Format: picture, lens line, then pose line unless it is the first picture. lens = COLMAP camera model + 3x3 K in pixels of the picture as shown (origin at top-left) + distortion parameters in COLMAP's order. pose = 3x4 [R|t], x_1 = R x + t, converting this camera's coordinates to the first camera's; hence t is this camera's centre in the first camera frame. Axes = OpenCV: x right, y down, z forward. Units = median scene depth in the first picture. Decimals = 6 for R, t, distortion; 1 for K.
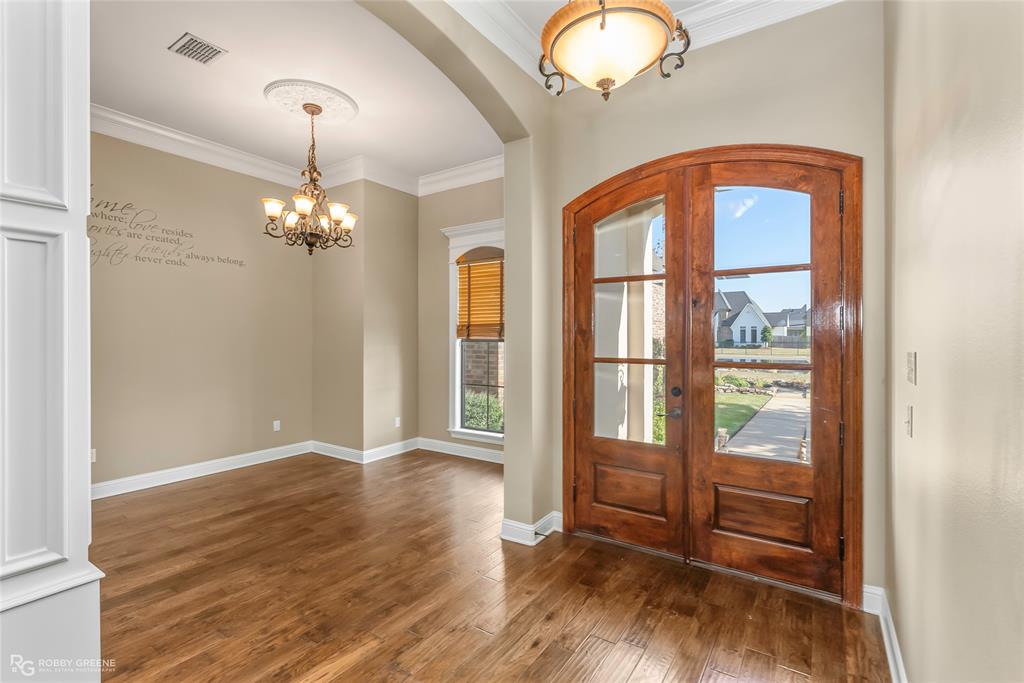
lens RADIAL K [[468.4, 0, 514.6], [0, 468.4, 339.6], [0, 0, 1]] dist [-0.009060, 0.003240]
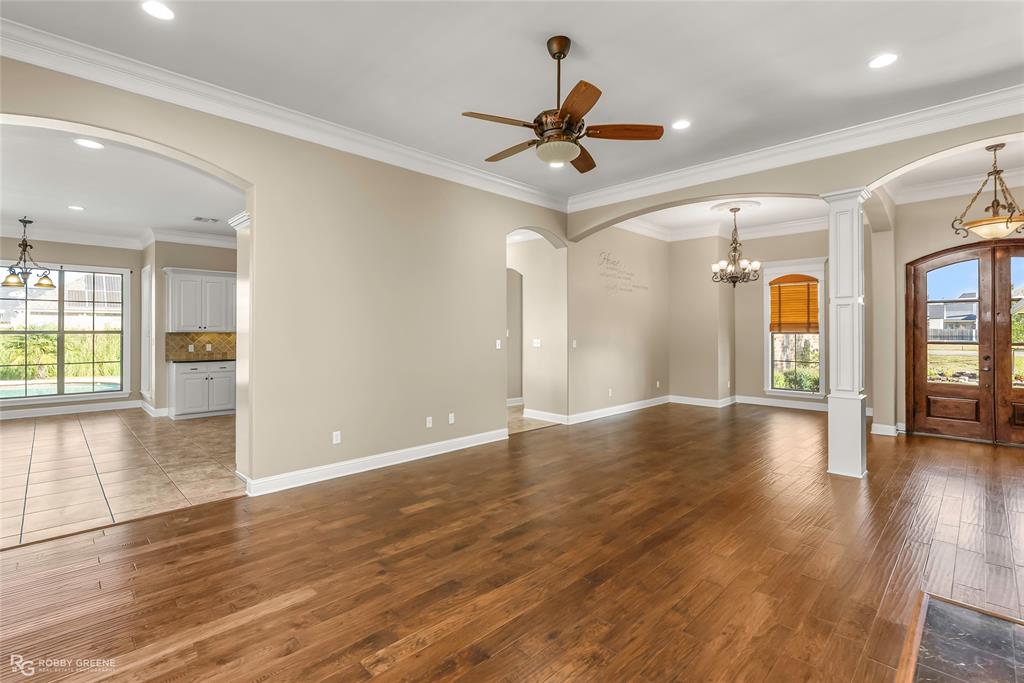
lens RADIAL K [[468.4, 0, 519.3], [0, 468.4, 329.2], [0, 0, 1]] dist [-0.009060, 0.003240]
pose [[0.981687, -0.001734, -0.190494, -0.745870], [0.000253, 0.999970, -0.007800, 0.000329], [0.190502, 0.007609, 0.981657, -0.810607]]
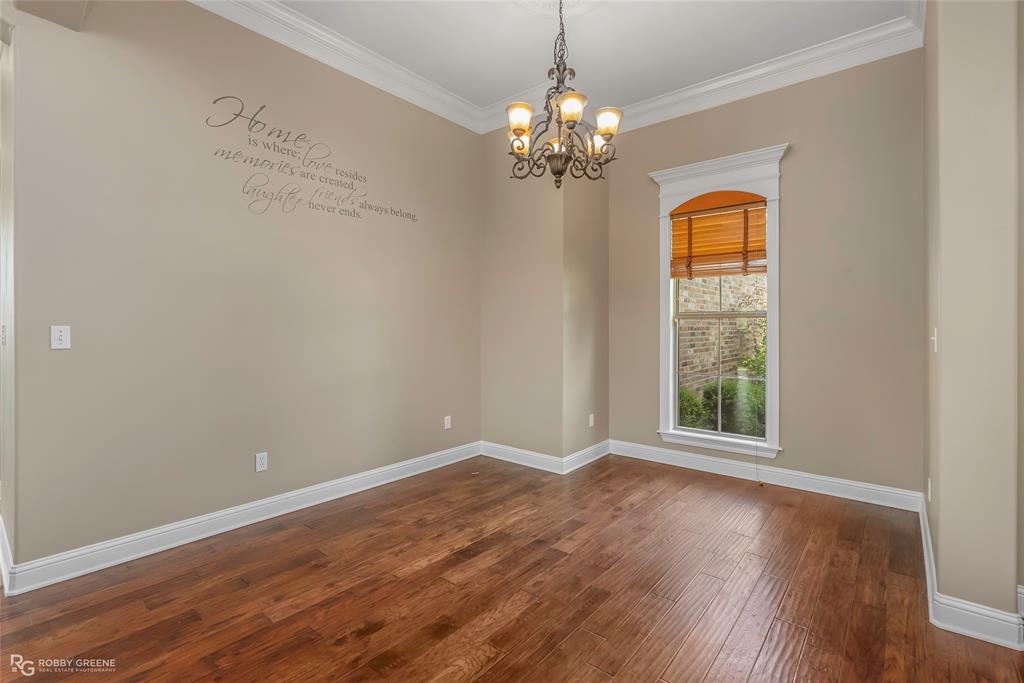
lens RADIAL K [[468.4, 0, 510.7], [0, 468.4, 325.8], [0, 0, 1]] dist [-0.009060, 0.003240]
pose [[0.994549, 0.000802, -0.104267, -0.349390], [-0.001445, 0.999980, -0.006100, 0.026552], [0.104260, 0.006217, 0.994531, 0.232150]]
